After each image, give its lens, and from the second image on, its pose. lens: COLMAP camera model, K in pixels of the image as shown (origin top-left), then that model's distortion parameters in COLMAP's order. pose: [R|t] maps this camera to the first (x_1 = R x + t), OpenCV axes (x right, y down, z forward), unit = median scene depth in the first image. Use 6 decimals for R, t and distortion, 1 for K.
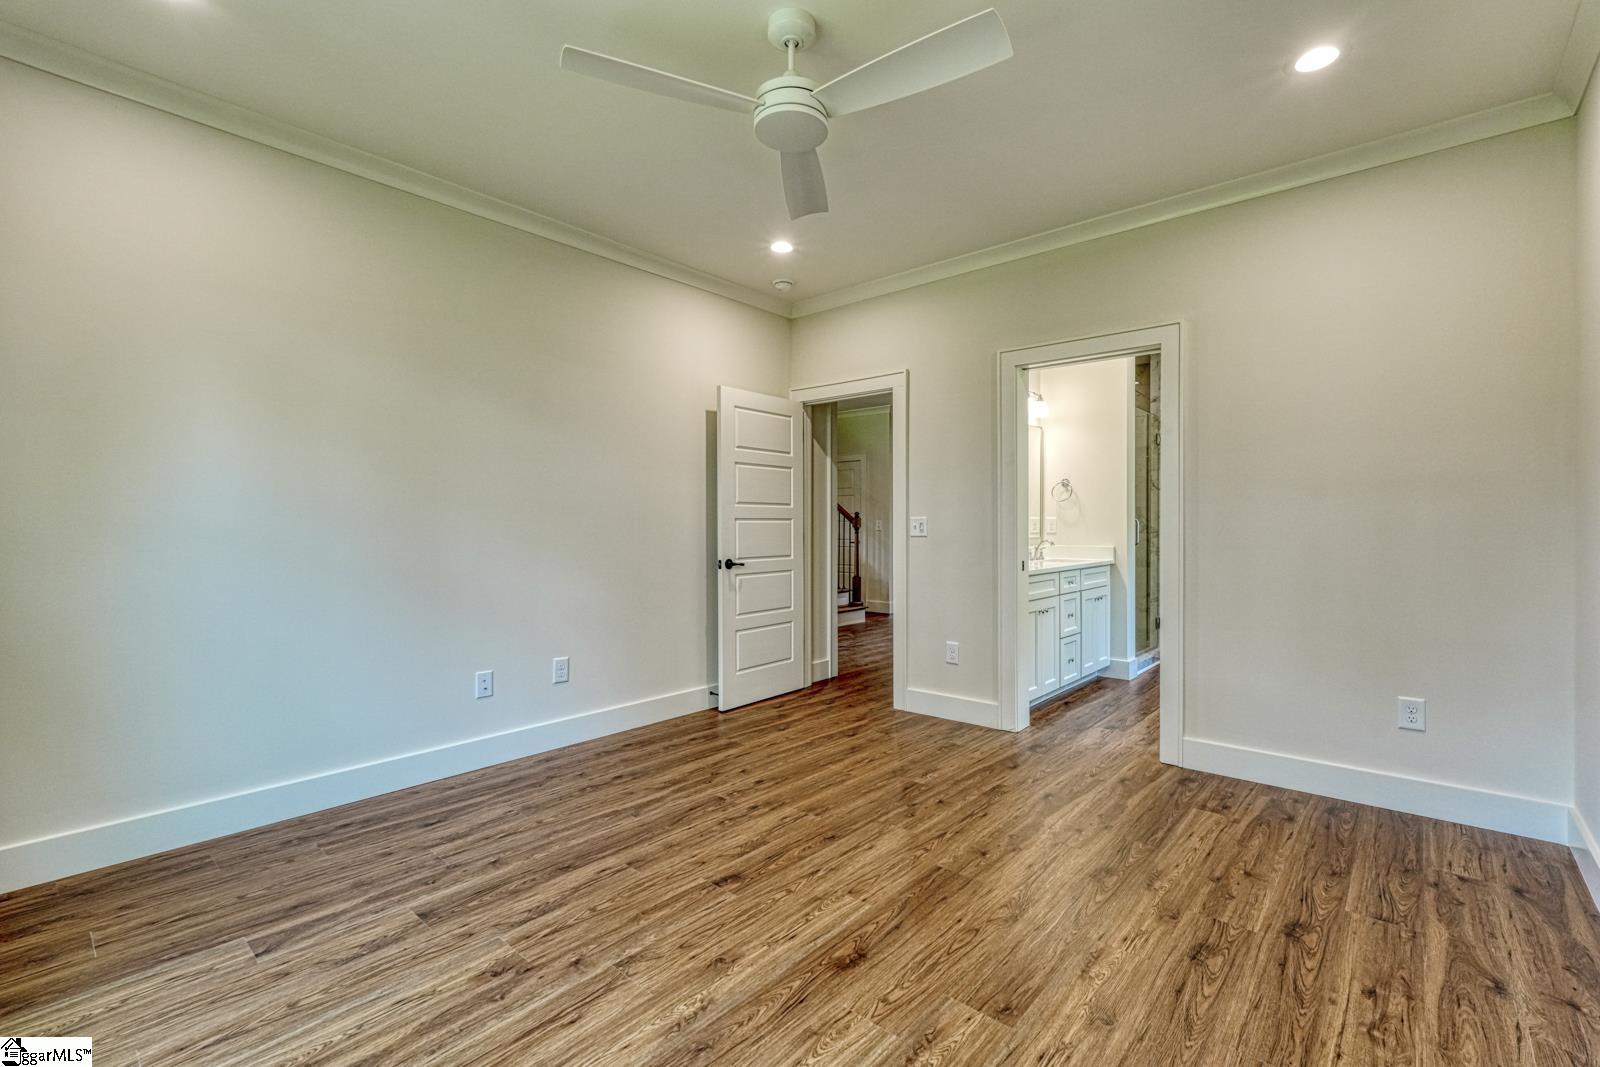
lens RADIAL K [[710.3, 0, 804.1], [0, 710.3, 534.6], [0, 0, 1]] dist [0.003220, 0.000406]
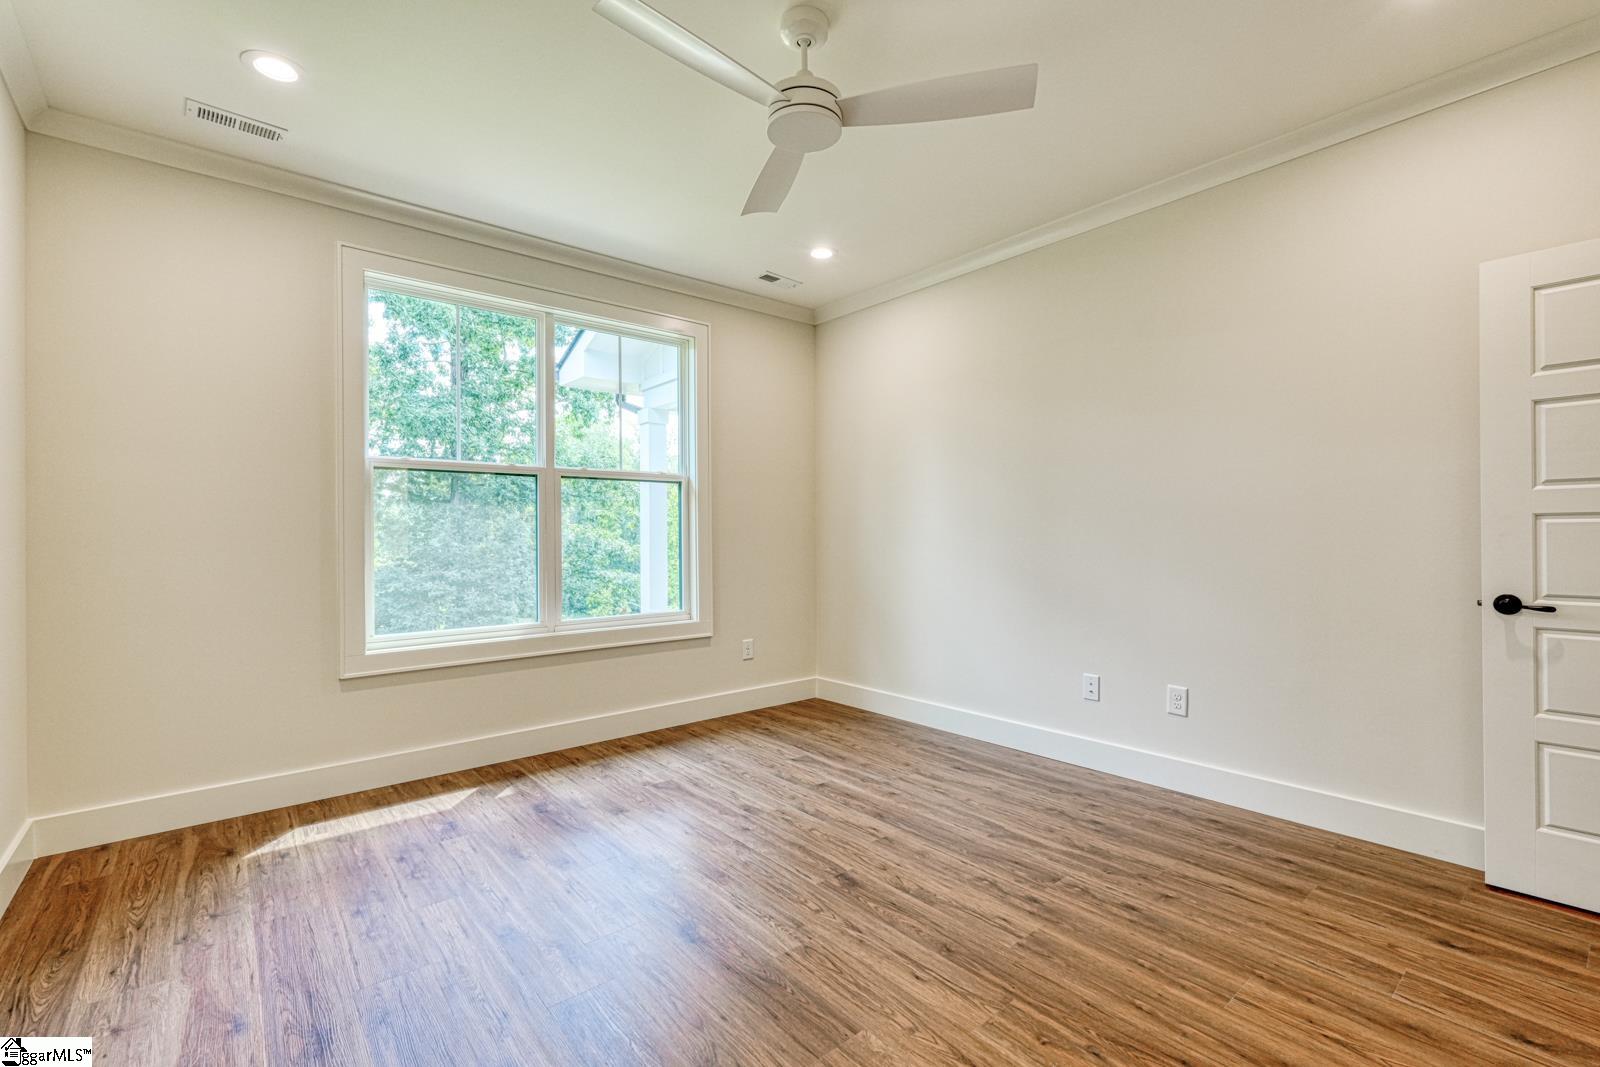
lens RADIAL K [[710.3, 0, 800.8], [0, 710.3, 533.3], [0, 0, 1]] dist [0.003220, 0.000406]
pose [[-0.169527, 0.001788, -0.985524, 0.742533], [-0.001010, 0.999998, 0.001988, -0.015946], [0.985525, 0.001332, -0.169525, 0.893618]]
